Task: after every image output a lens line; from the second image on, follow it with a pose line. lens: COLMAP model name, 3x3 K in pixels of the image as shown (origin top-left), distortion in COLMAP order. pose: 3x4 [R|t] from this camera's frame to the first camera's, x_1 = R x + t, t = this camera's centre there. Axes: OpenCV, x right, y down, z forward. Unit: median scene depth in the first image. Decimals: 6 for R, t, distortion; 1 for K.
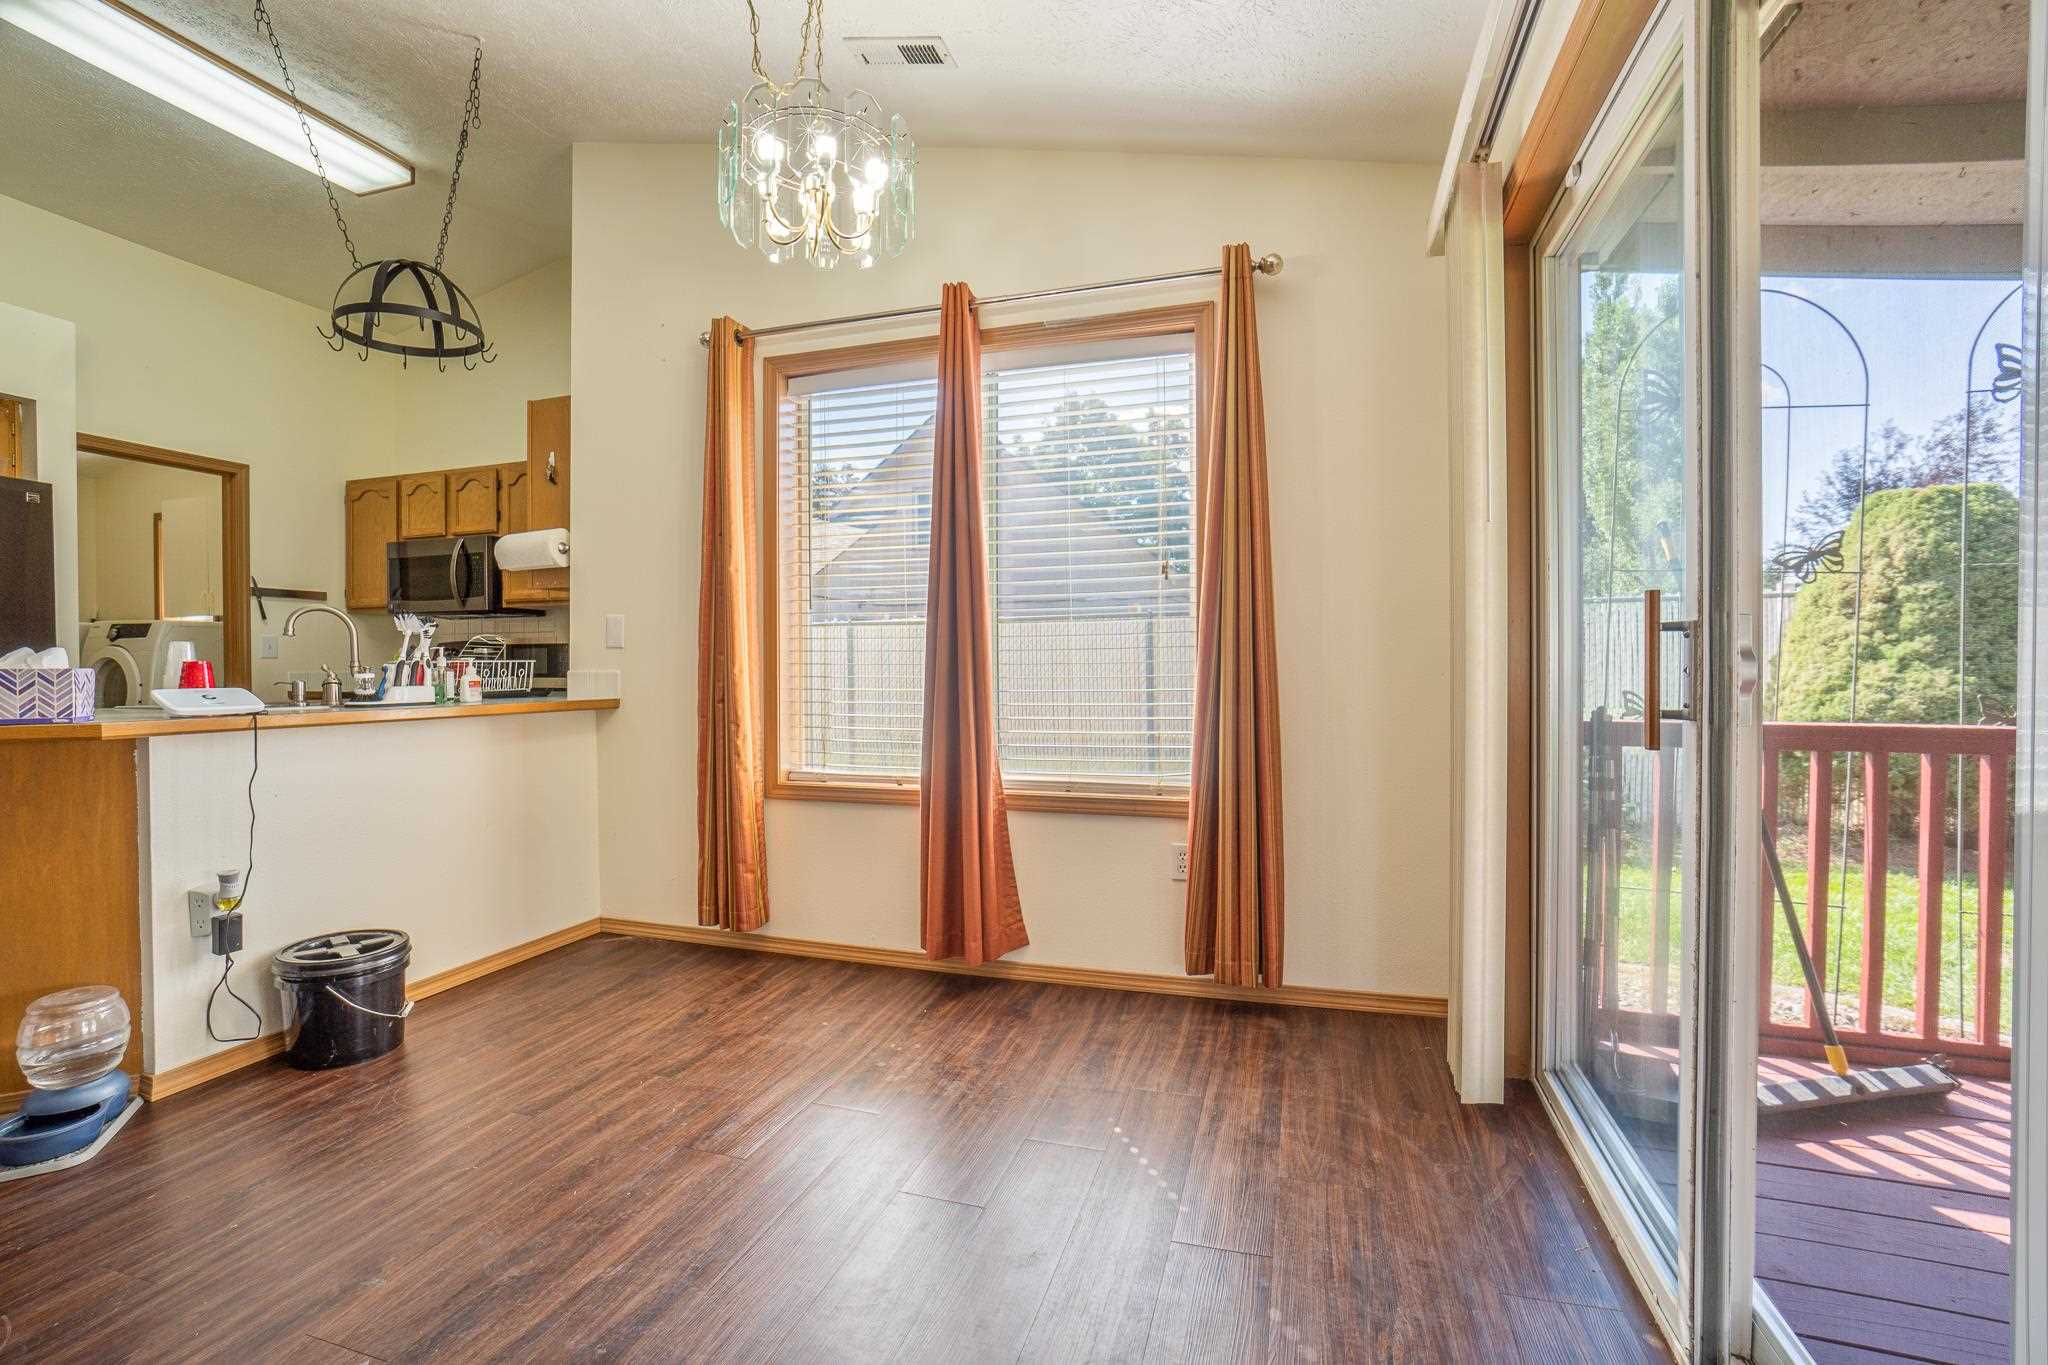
lens RADIAL K [[905.5, 0, 1001.0], [0, 905.5, 682.5], [0, 0, 1]] dist [-0.043906, 0.013753]
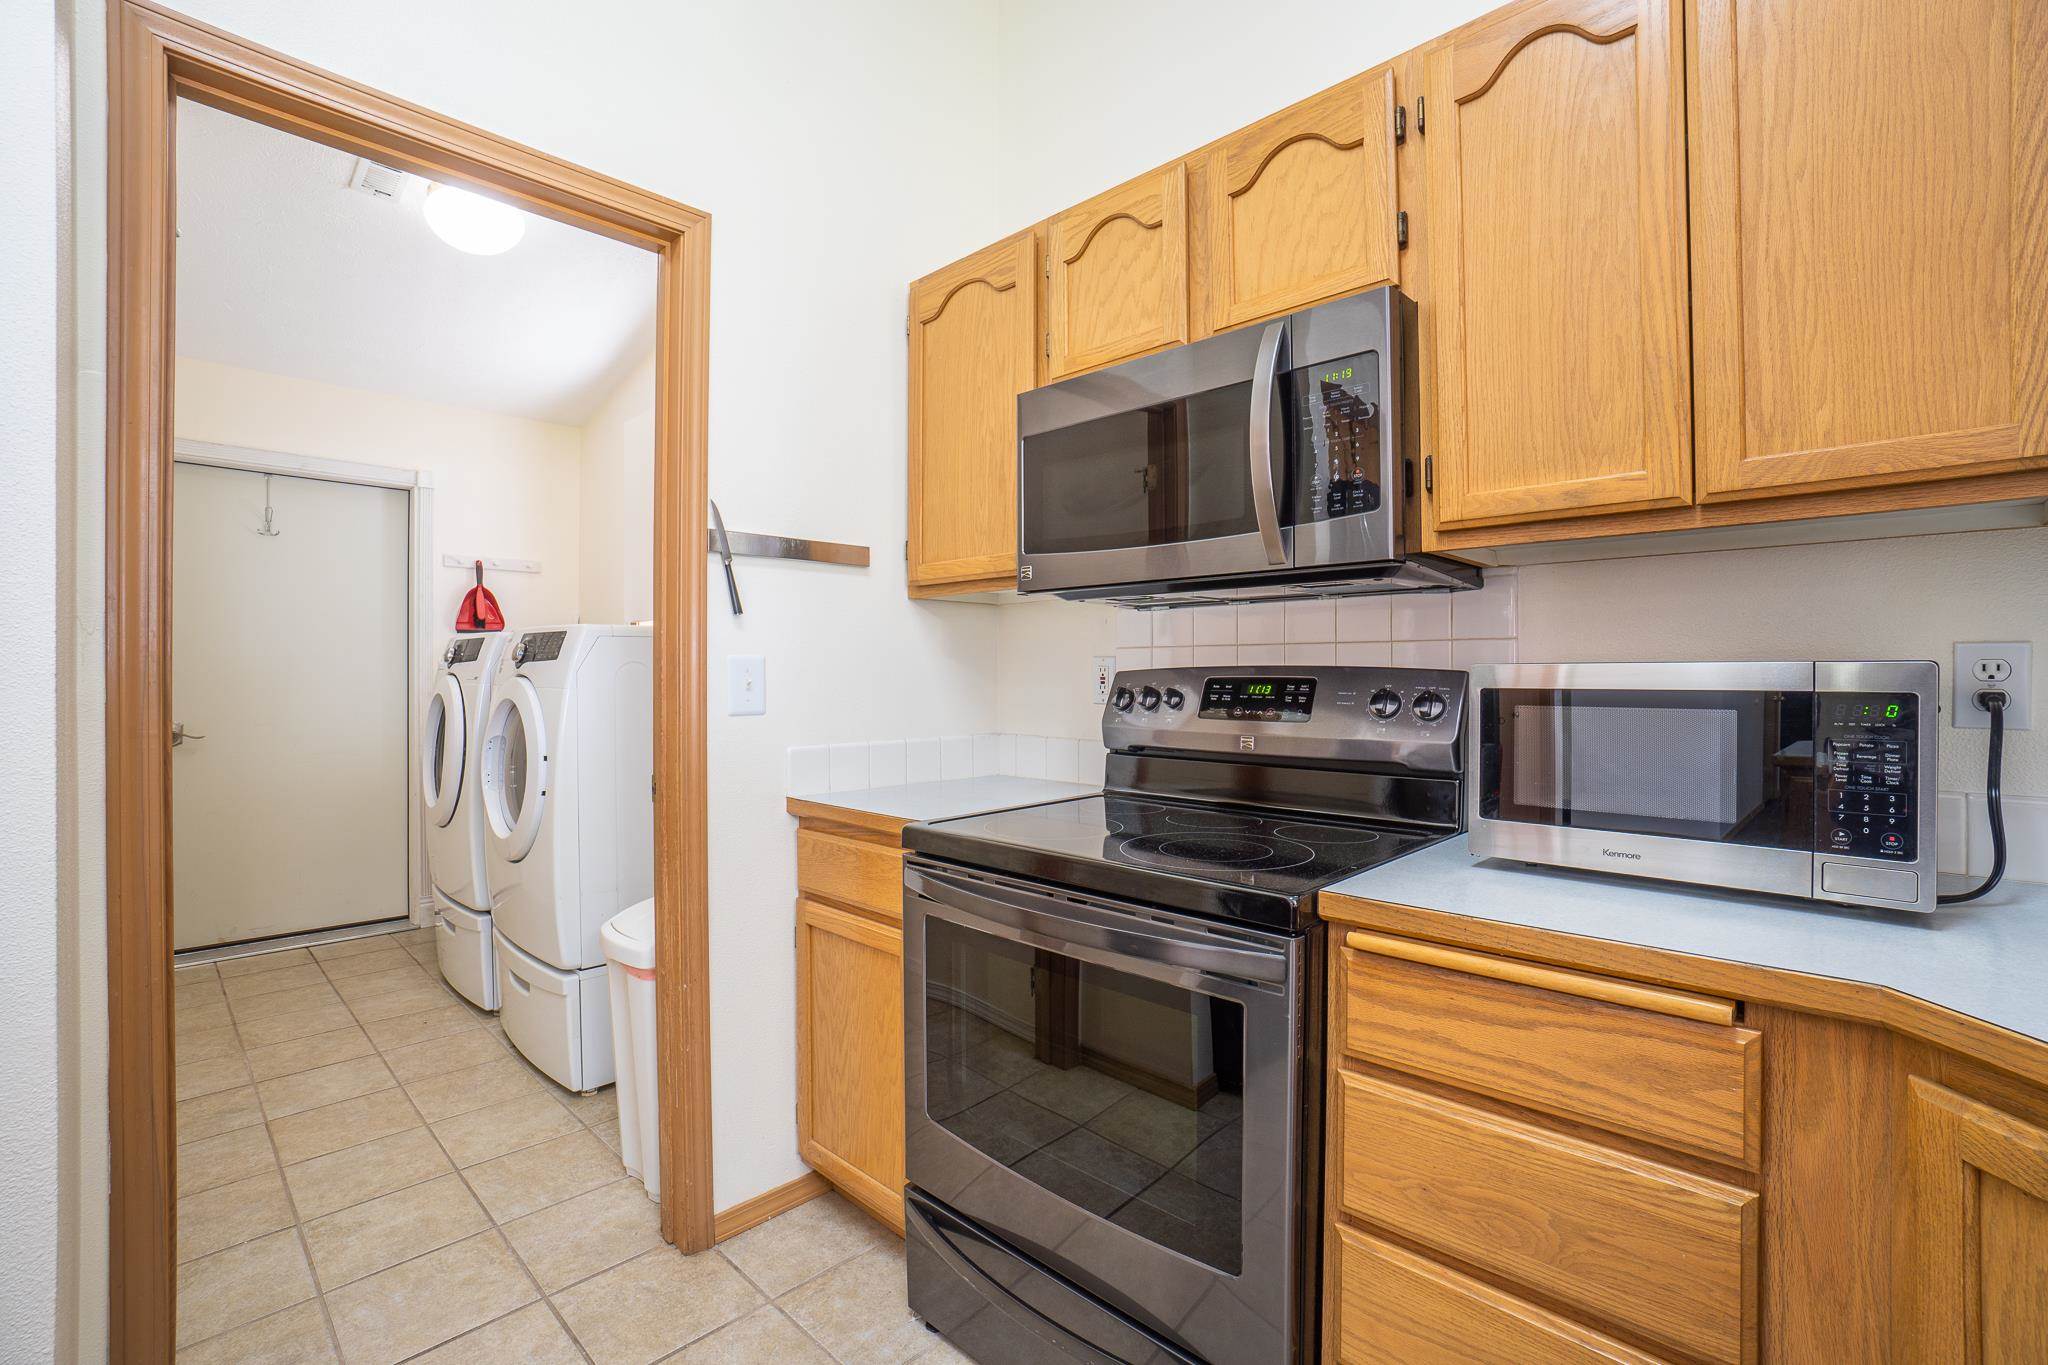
lens RADIAL K [[904.6, 0, 1013.7], [0, 904.6, 672.9], [0, 0, 1]] dist [-0.063784, 0.023308]
pose [[0.899787, 0.000335, -0.436330, -0.556875], [-0.007704, 0.999856, -0.015121, -0.041238], [0.436262, 0.016967, 0.899660, 0.703463]]
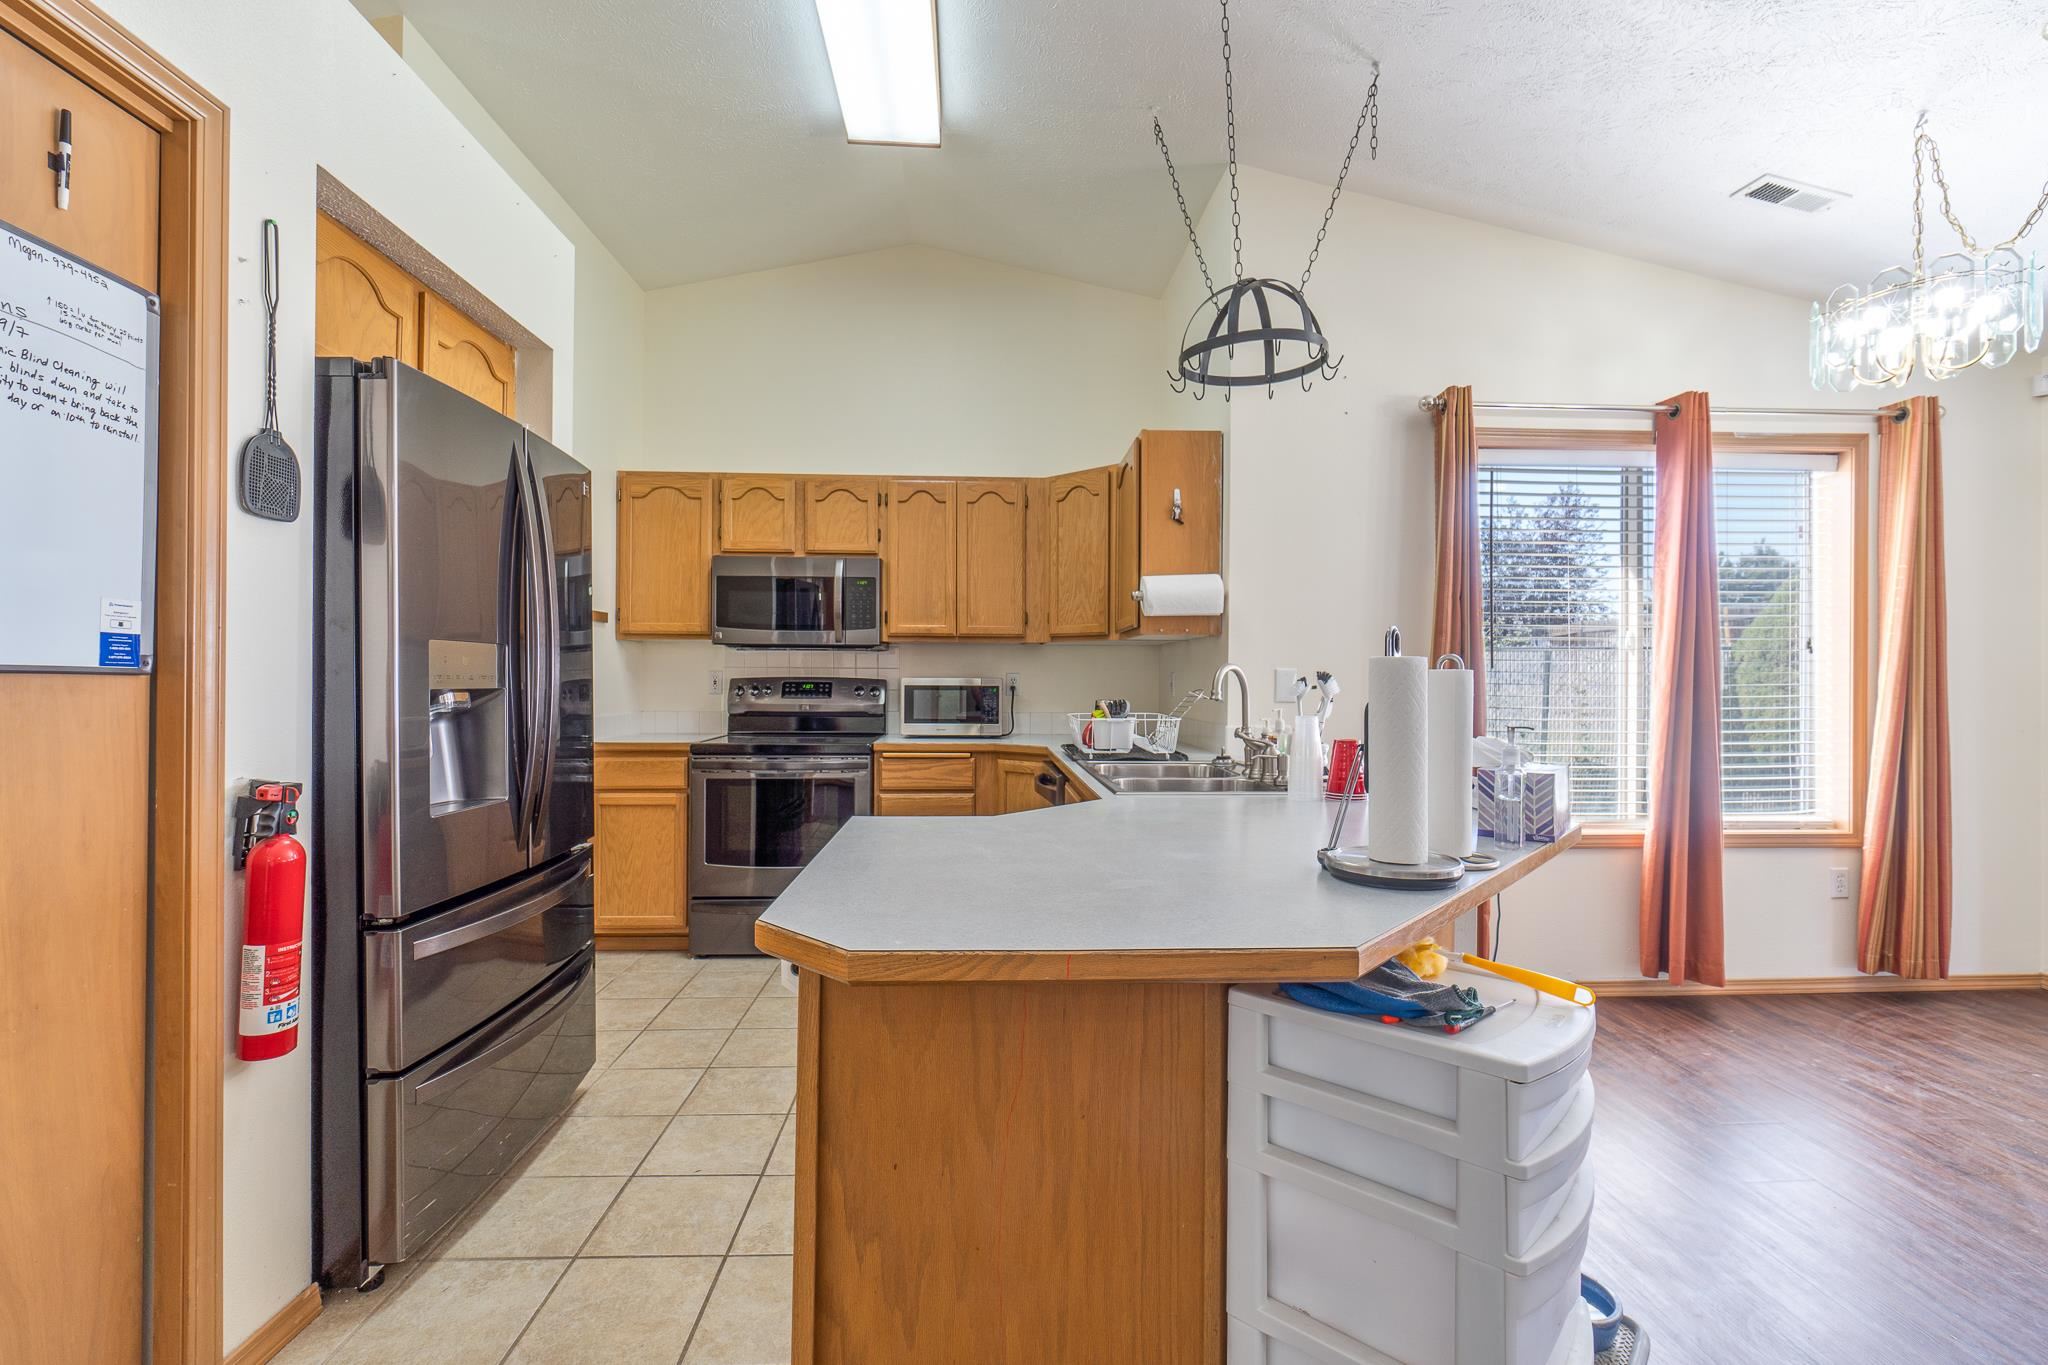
lens RADIAL K [[894.7, 0, 1014.1], [0, 894.7, 676.5], [0, 0, 1]] dist [0.000627, -0.000195]
pose [[0.933254, 0.008397, 0.359120, -0.758403], [-0.001651, 0.999816, -0.019088, -0.033810], [-0.359214, 0.017221, 0.933096, 0.149484]]
